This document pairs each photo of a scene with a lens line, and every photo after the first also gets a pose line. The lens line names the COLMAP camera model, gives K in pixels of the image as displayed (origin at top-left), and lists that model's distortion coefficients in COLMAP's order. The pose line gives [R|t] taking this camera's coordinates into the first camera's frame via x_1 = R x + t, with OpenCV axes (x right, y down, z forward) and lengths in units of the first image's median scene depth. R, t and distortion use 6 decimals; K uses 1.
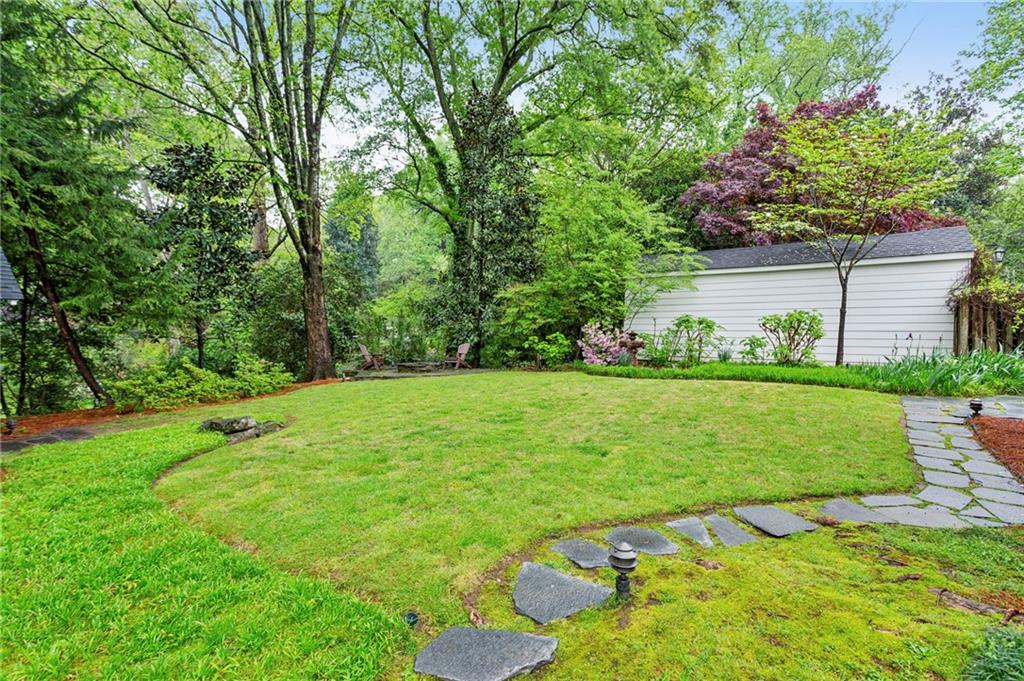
lens RADIAL K [[499.1, 0, 513.1], [0, 499.1, 339.0], [0, 0, 1]] dist [0.004767, 0.000990]
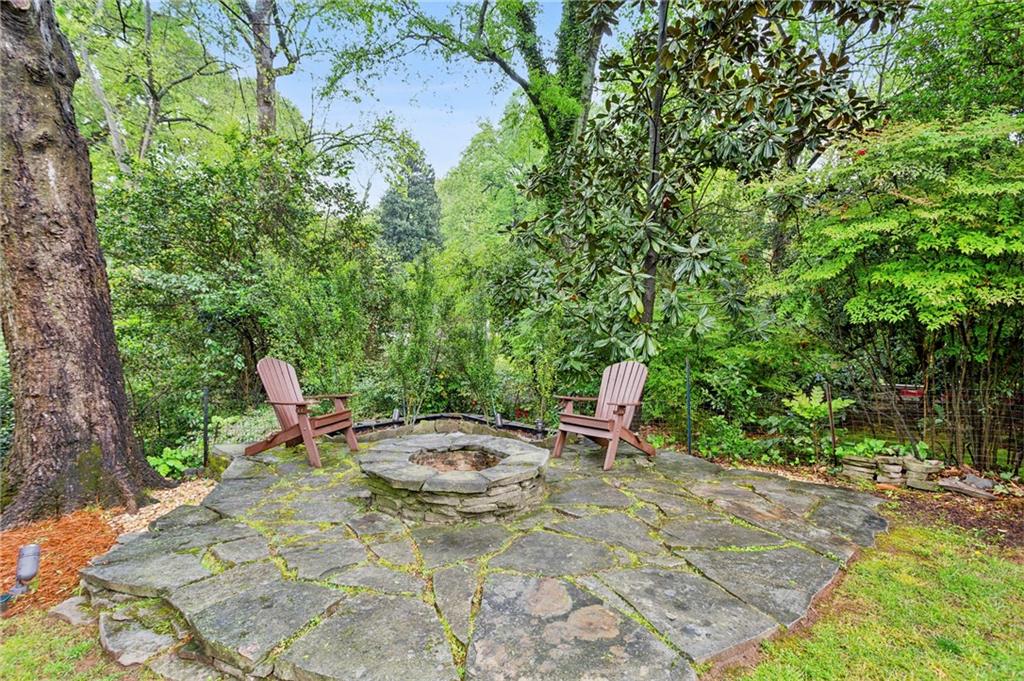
lens RADIAL K [[499.1, 0, 511.8], [0, 499.1, 337.3], [0, 0, 1]] dist [0.004767, 0.000990]
pose [[0.990402, 0.013751, -0.137533, -0.165871], [-0.012947, 0.999893, 0.006739, -0.008974], [0.137611, -0.004893, 0.990474, 0.944113]]
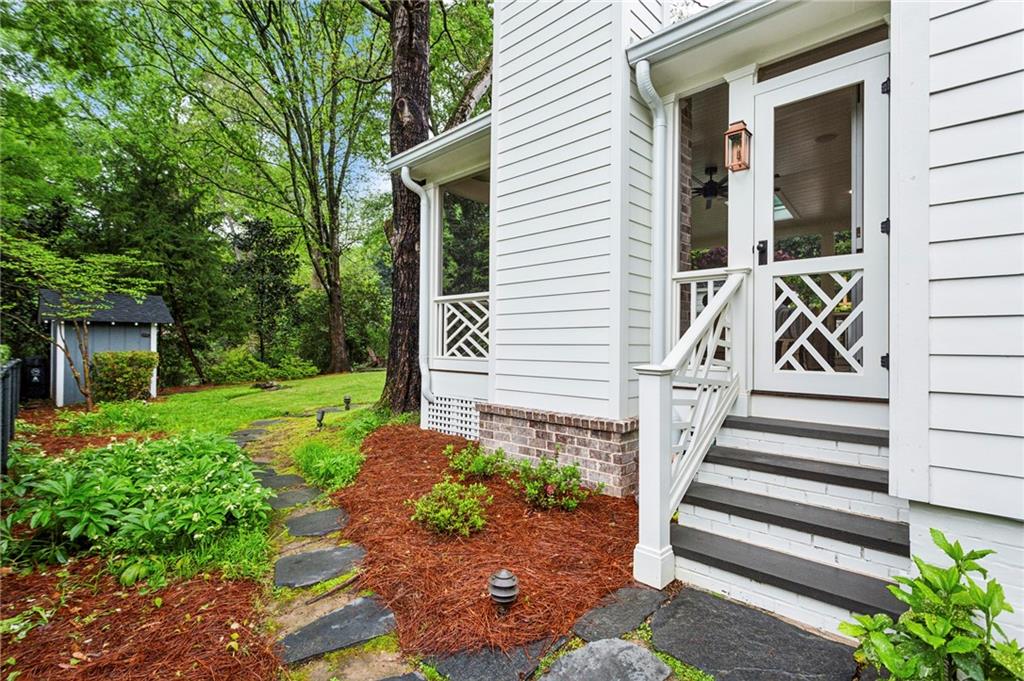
lens RADIAL K [[499.1, 0, 512.5], [0, 499.1, 341.1], [0, 0, 1]] dist [0.004767, 0.000990]
pose [[0.992135, -0.002183, -0.125155, 0.353073], [-0.000242, 0.999813, -0.019355, 0.019775], [0.125174, 0.019233, 0.991948, -0.454989]]
